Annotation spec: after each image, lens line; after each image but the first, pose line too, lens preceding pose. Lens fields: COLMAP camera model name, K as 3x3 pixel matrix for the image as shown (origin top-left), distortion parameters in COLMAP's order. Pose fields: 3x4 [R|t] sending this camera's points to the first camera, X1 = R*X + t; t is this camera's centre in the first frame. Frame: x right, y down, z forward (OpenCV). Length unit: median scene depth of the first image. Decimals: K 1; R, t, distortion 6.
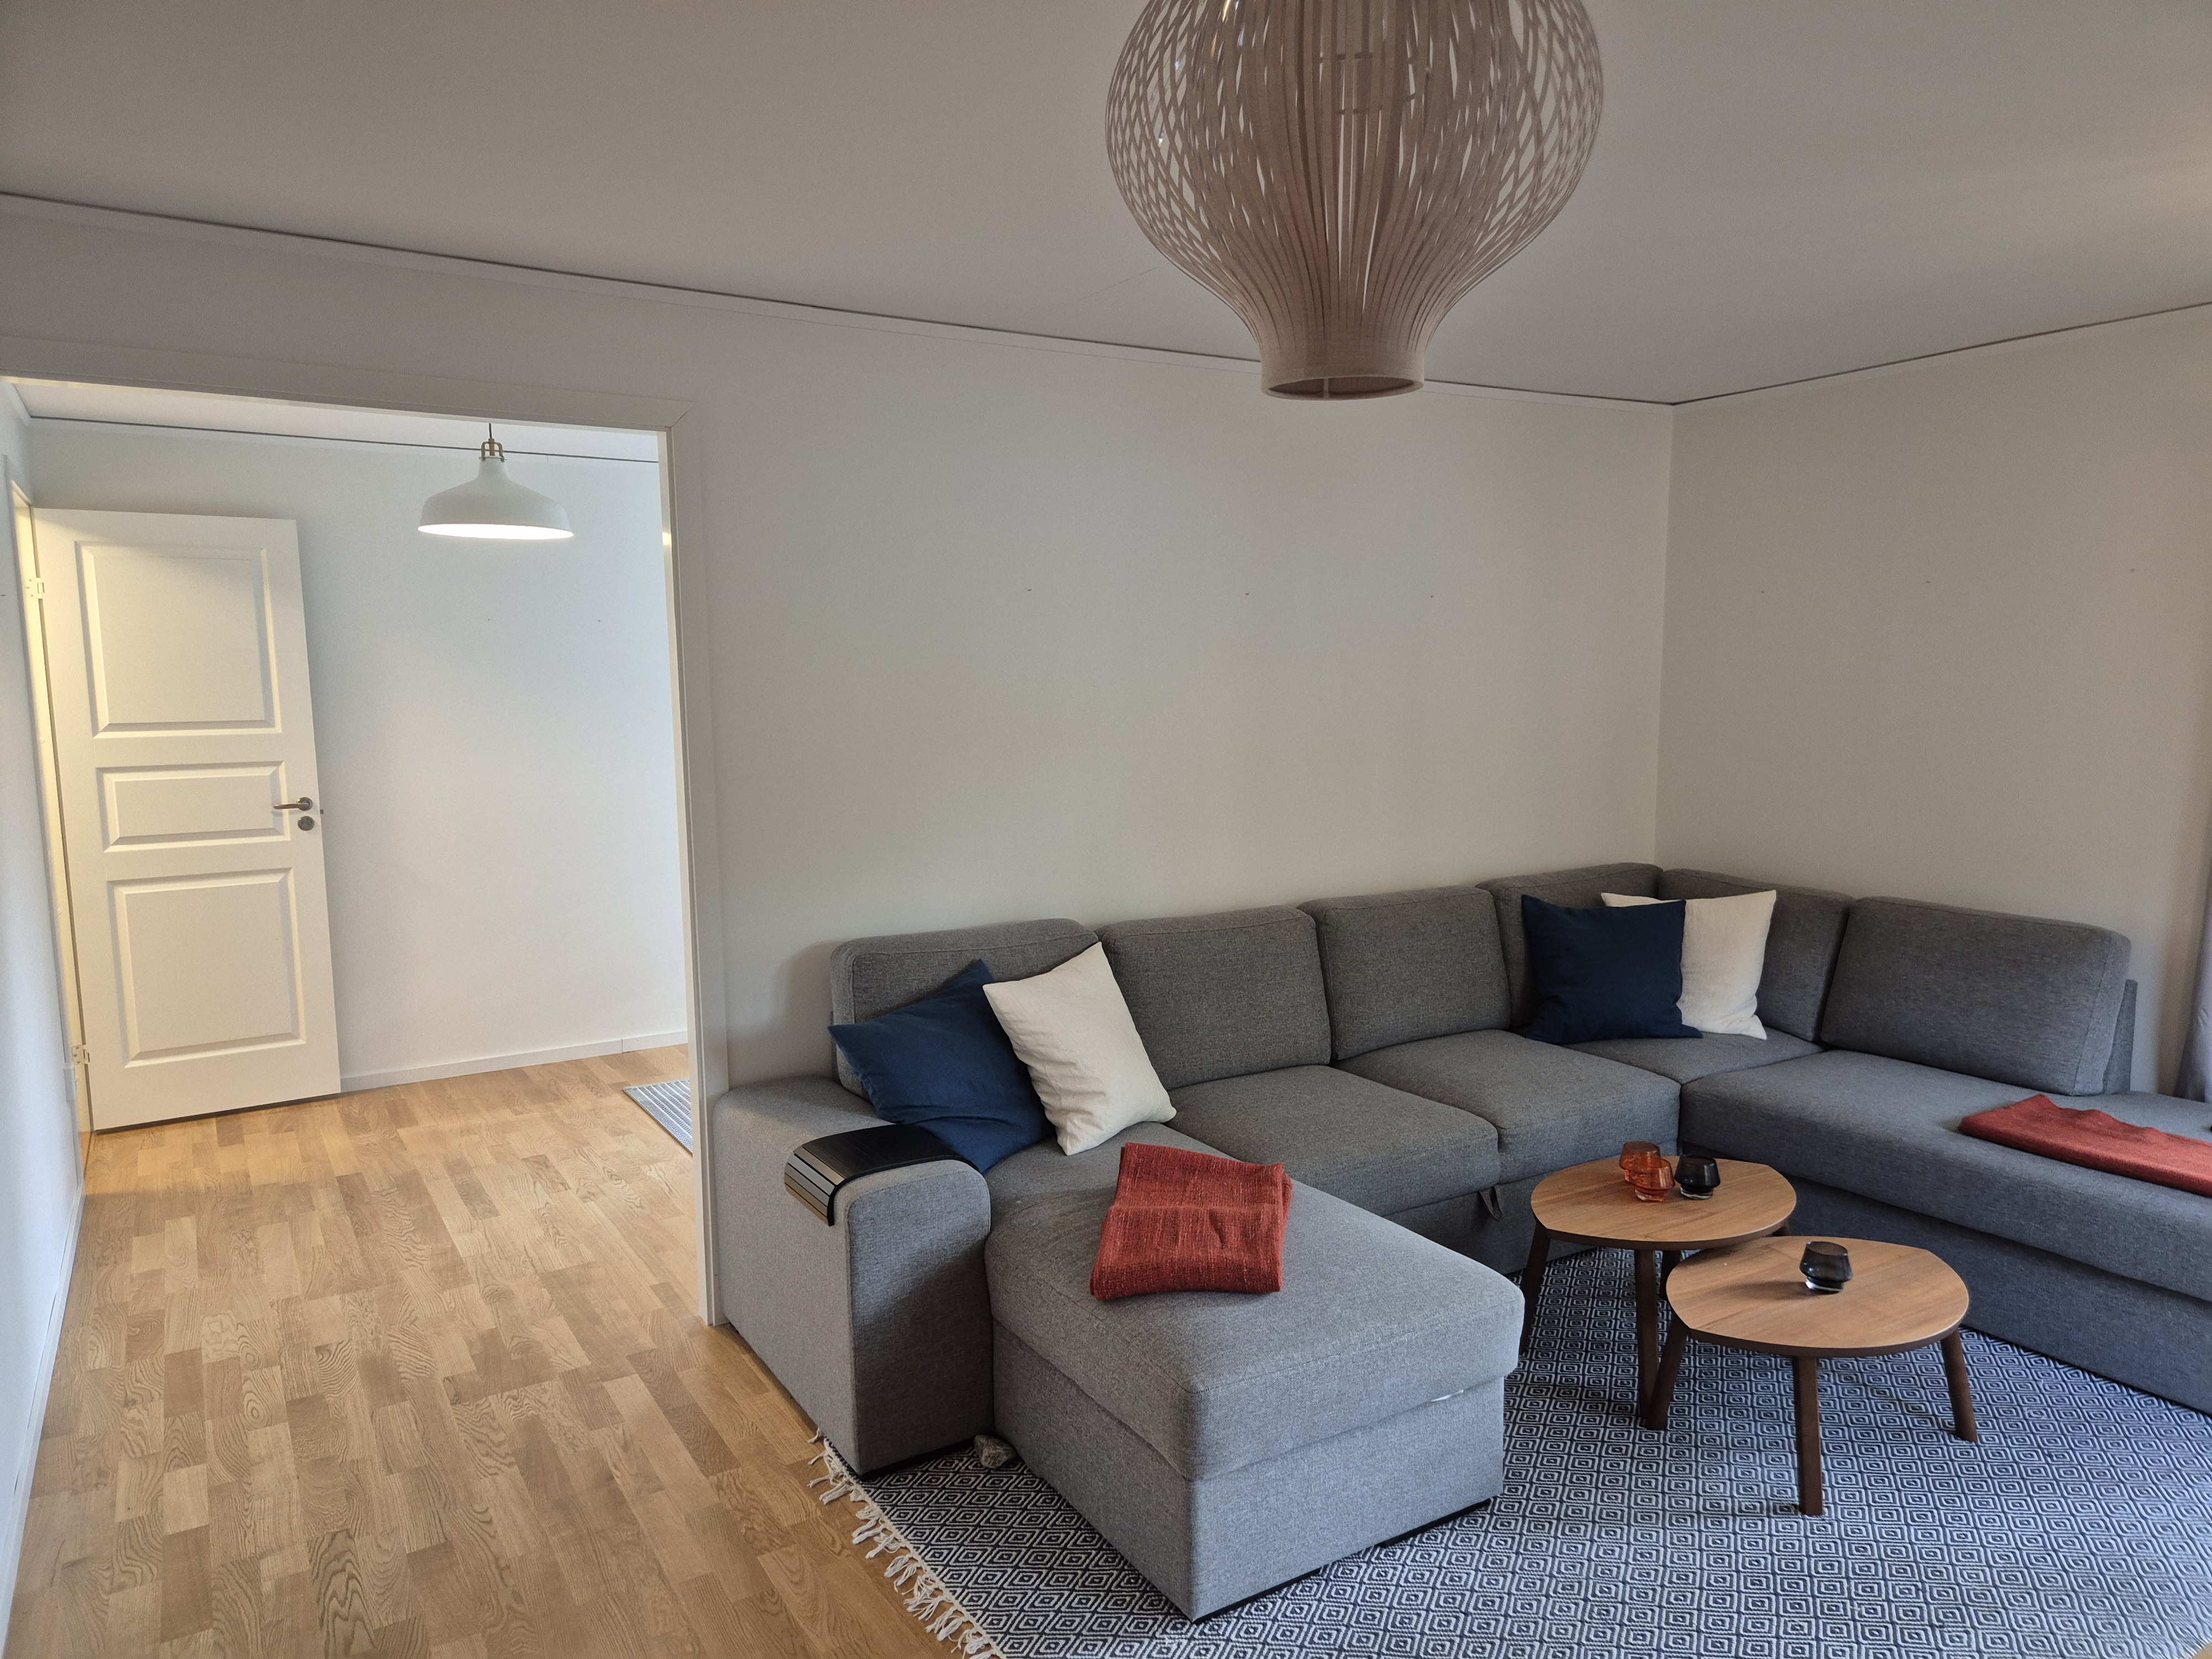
lens RADIAL K [[1486.0, 0, 1108.6], [0, 1486.0, 826.6], [0, 0, 1]] dist [0.031590, -0.037783]
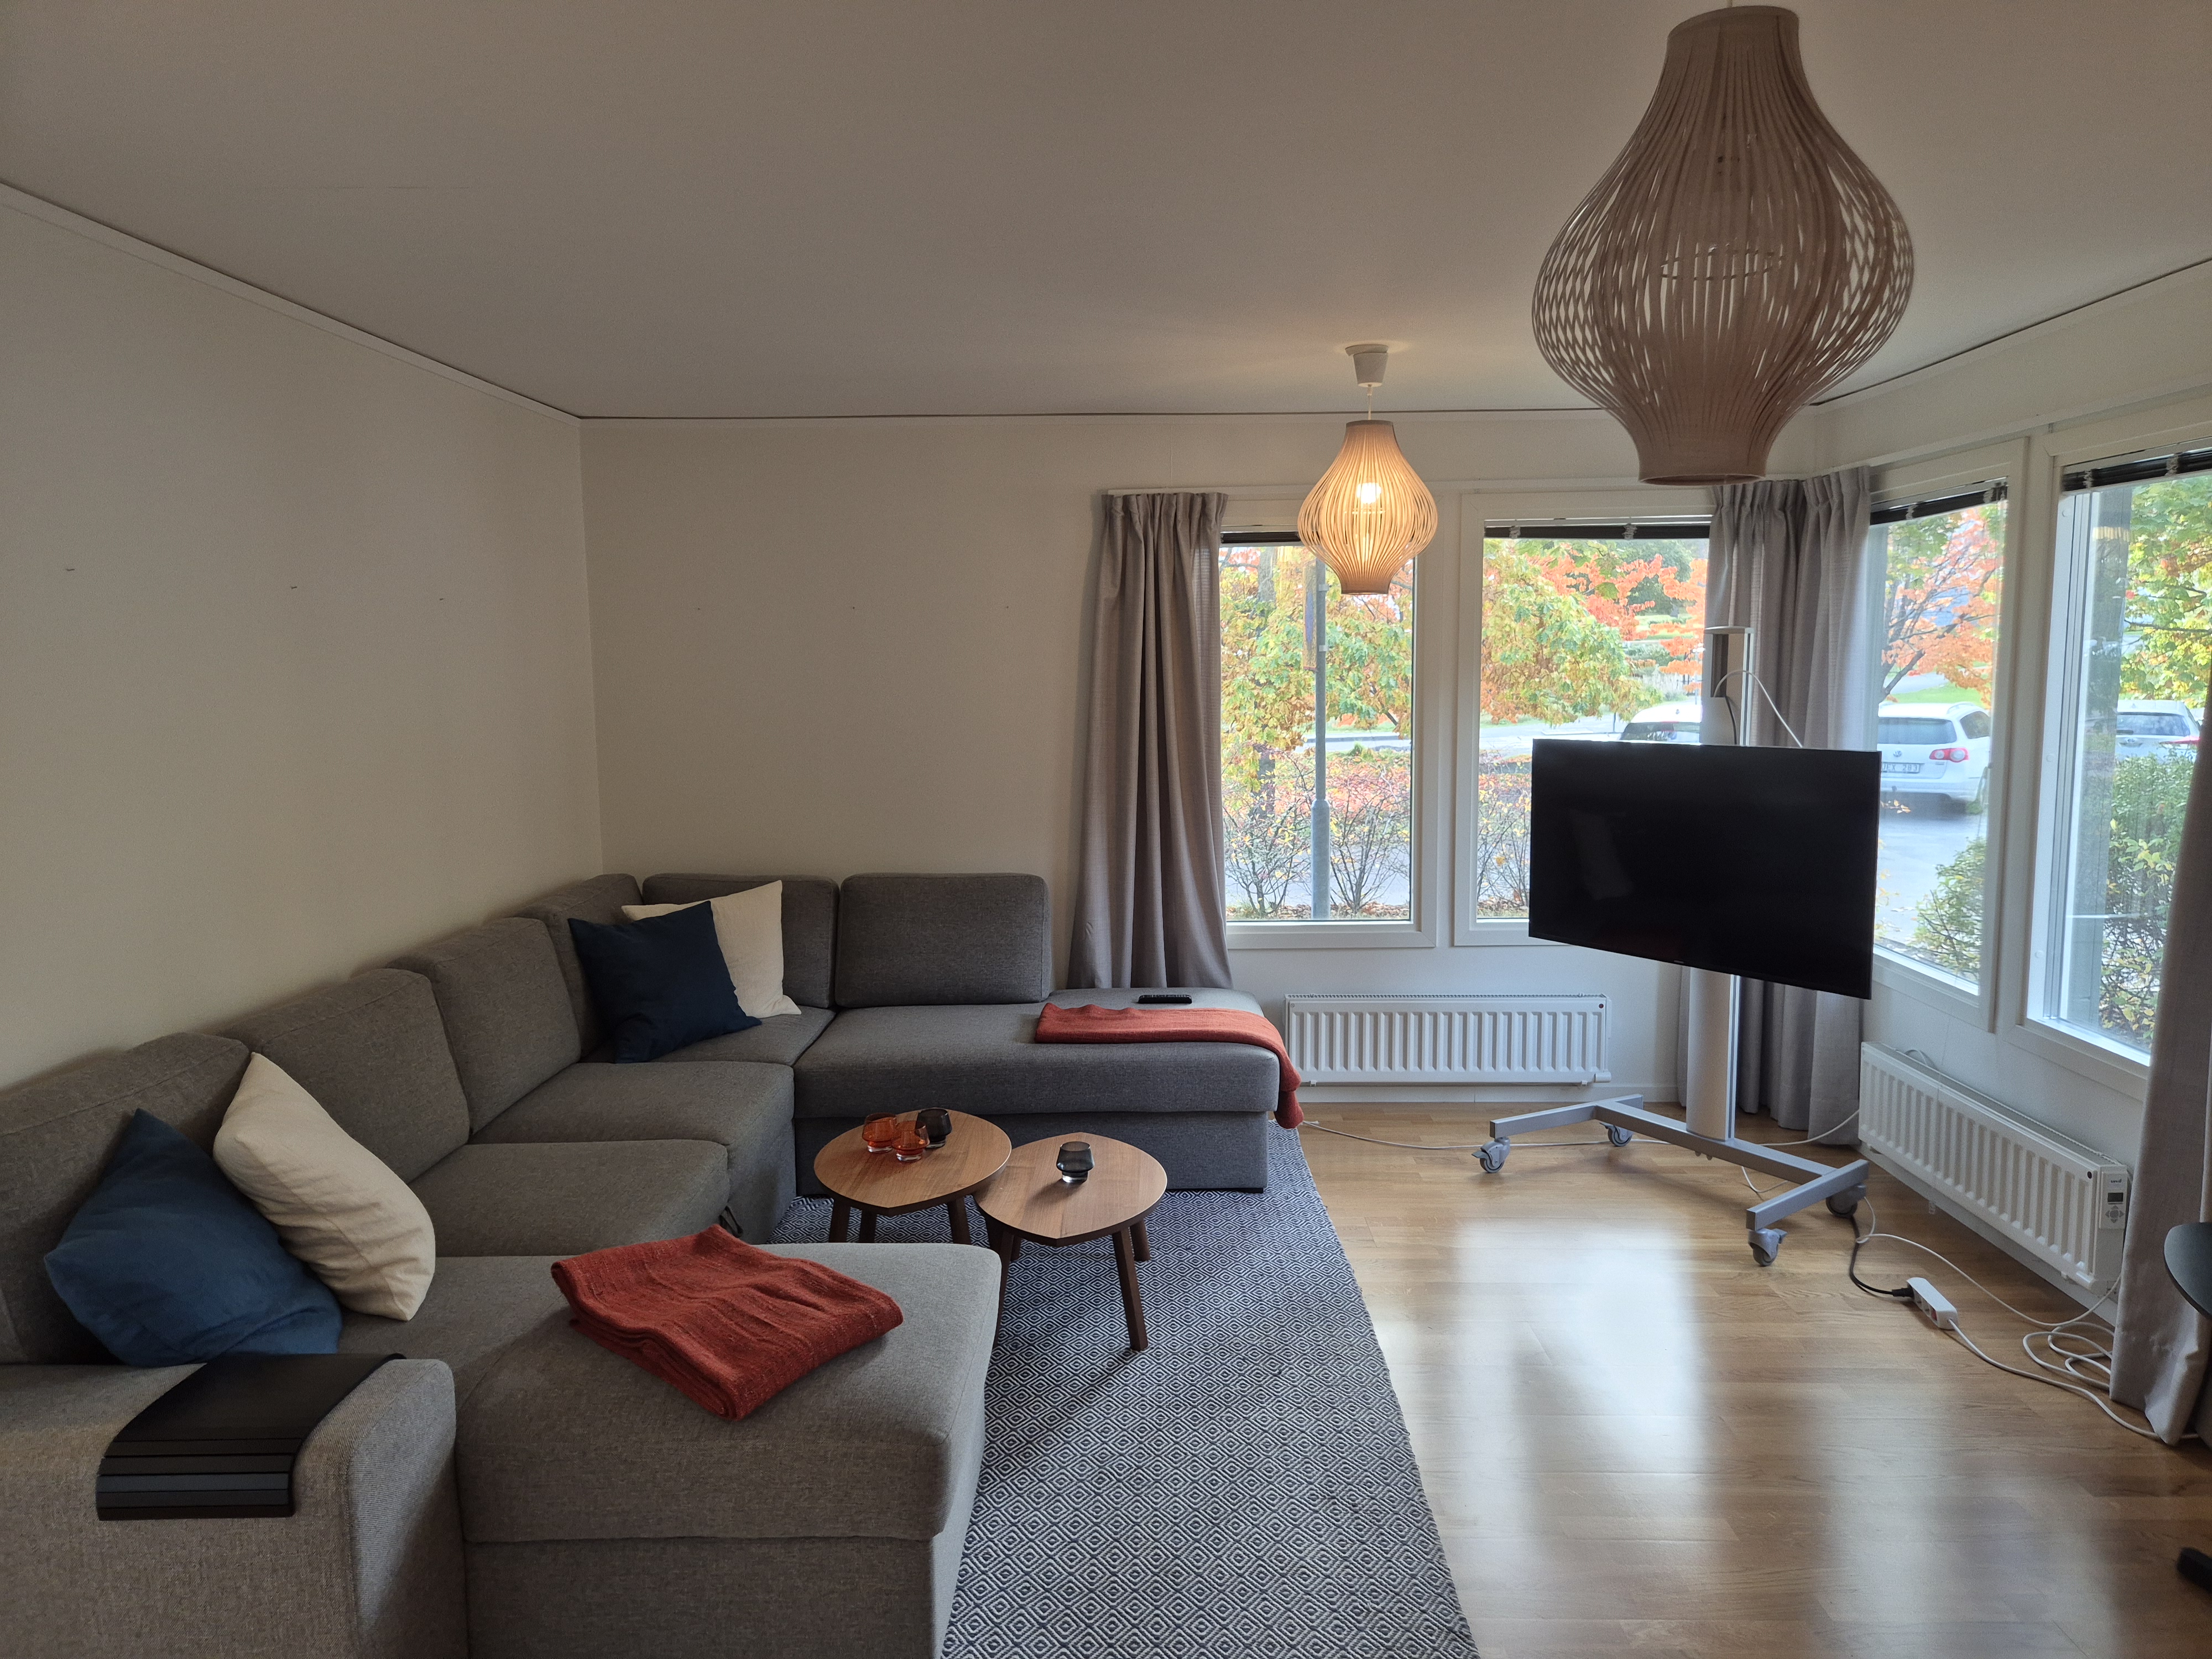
lens RADIAL K [[1486.0, 0, 1118.6], [0, 1486.0, 834.2], [0, 0, 1]] dist [0.031590, -0.037783]
pose [[0.520264, -0.094985, 0.848707, -0.415338], [0.096775, 0.993951, 0.051916, -0.028197], [-0.848505, 0.055124, 0.526309, 0.242934]]
